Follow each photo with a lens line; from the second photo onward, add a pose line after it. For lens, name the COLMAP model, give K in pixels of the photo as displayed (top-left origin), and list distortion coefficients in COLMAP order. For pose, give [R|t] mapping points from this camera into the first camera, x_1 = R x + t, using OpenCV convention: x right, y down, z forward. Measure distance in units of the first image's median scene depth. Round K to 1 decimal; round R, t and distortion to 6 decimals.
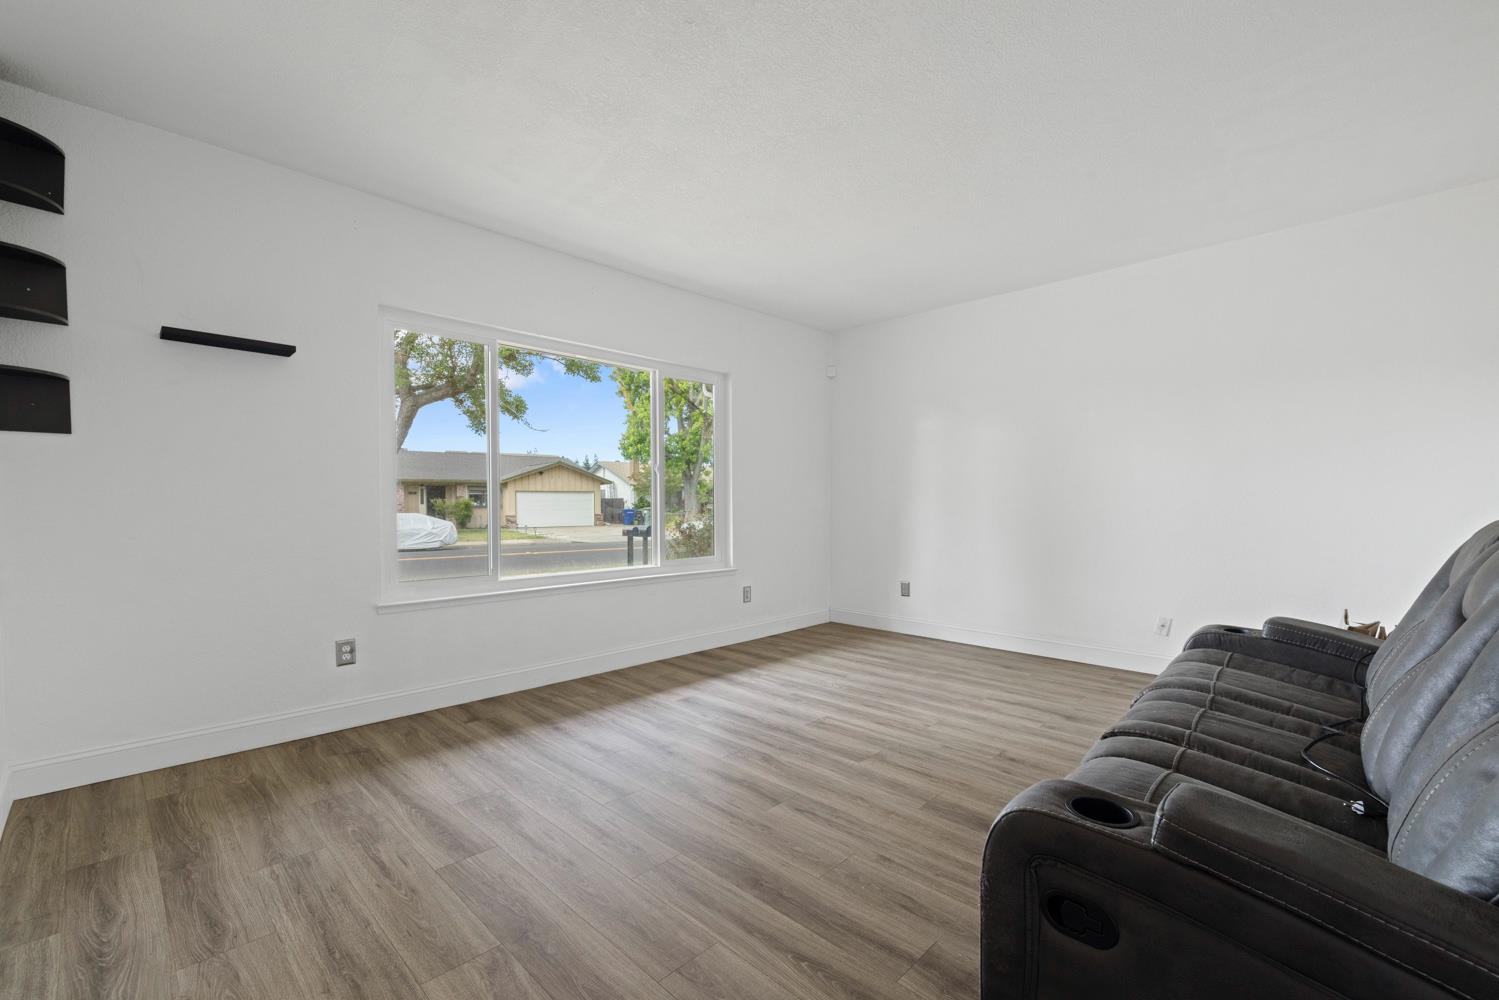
lens RADIAL K [[639.4, 0, 746.5], [0, 639.4, 523.7], [0, 0, 1]] dist [0.000147, 0.000153]
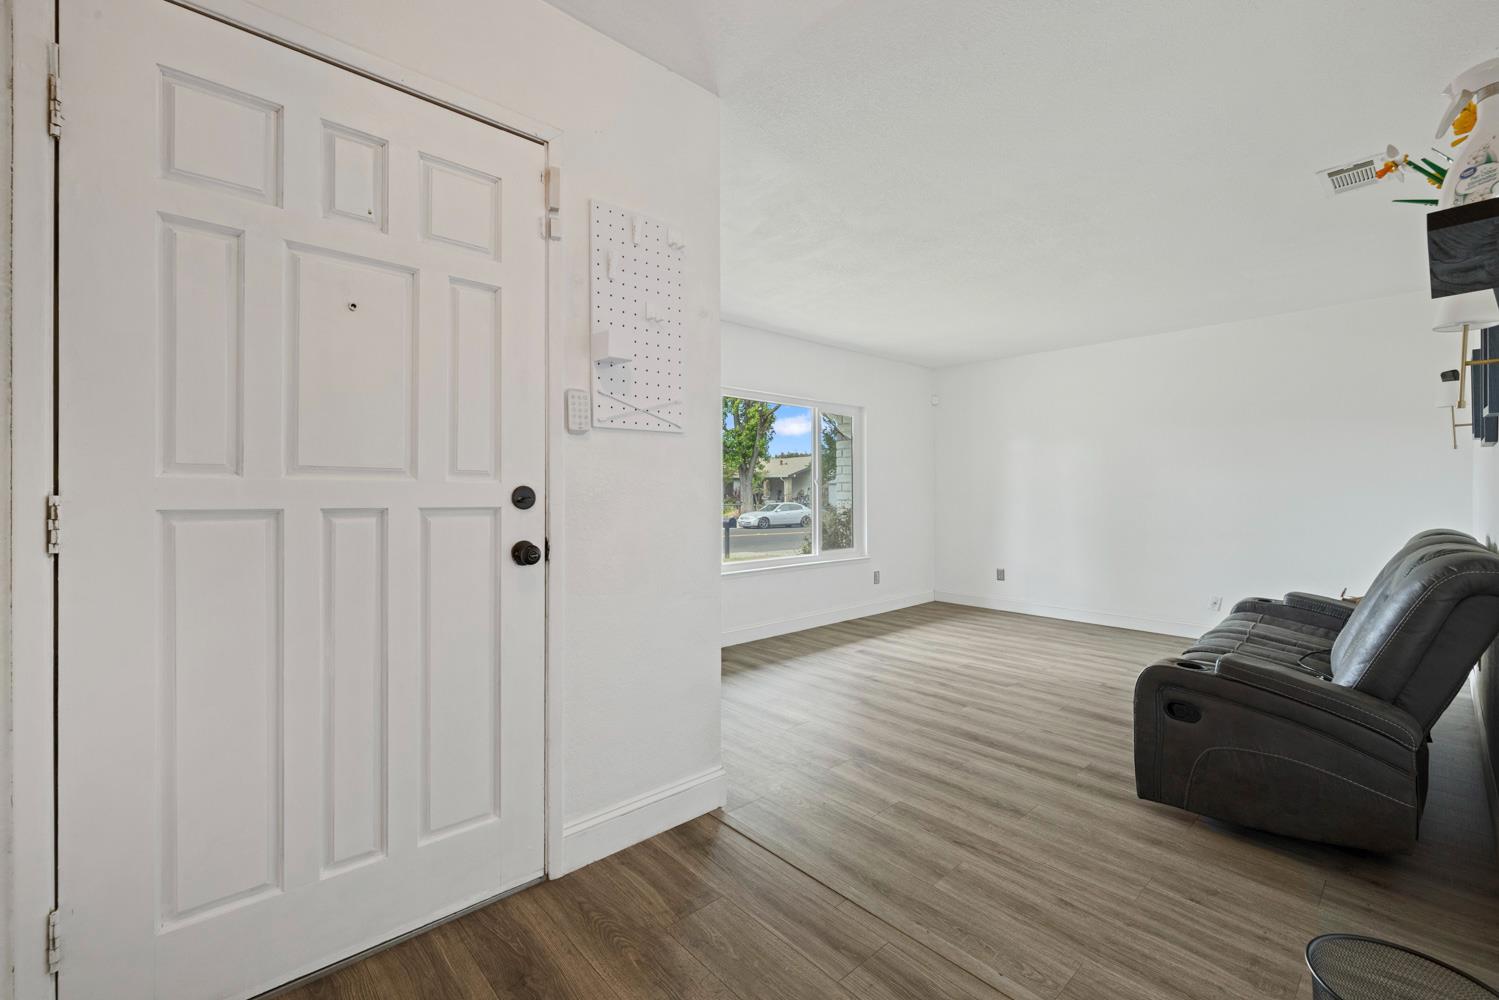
lens RADIAL K [[630.8, 0, 755.2], [0, 630.8, 492.1], [0, 0, 1]] dist [0.014155, 0.000097]
pose [[0.998992, 0.001615, -0.044858, -0.295688], [-0.003083, 0.999461, -0.032685, -0.029477], [0.044781, 0.032791, 0.998459, -0.446596]]
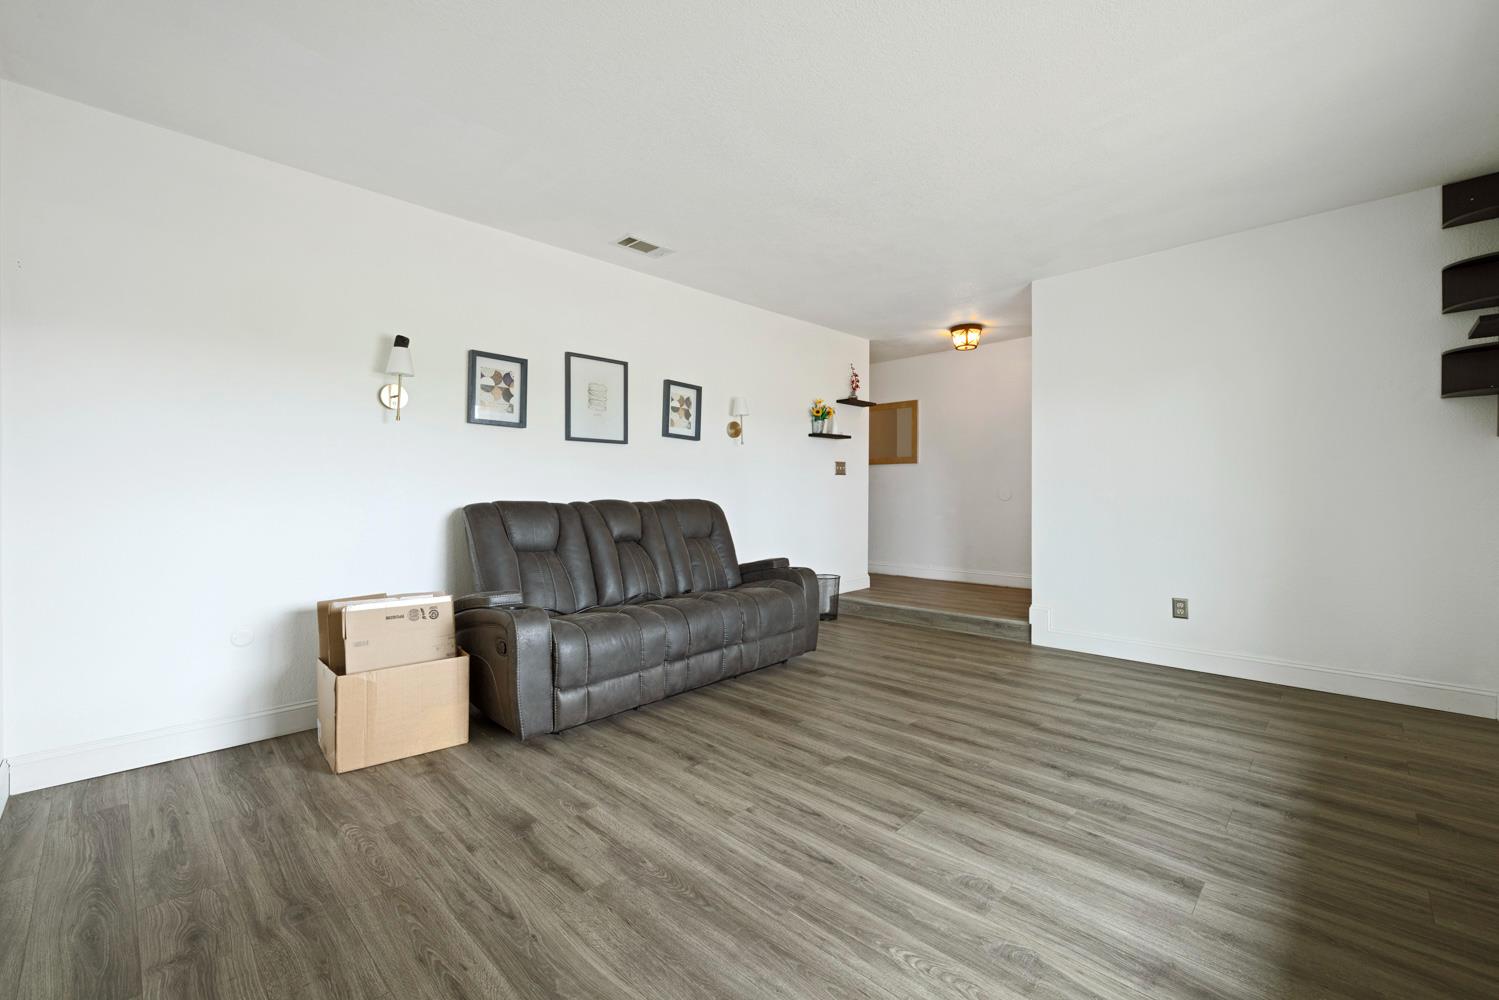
lens RADIAL K [[630.8, 0, 755.2], [0, 630.8, 492.1], [0, 0, 1]] dist [0.014155, 0.000097]
pose [[-0.999899, 0.001609, -0.014143, 0.282908], [0.001118, 0.999399, 0.034650, -0.058799], [0.014190, 0.034630, -0.999299, 1.665860]]
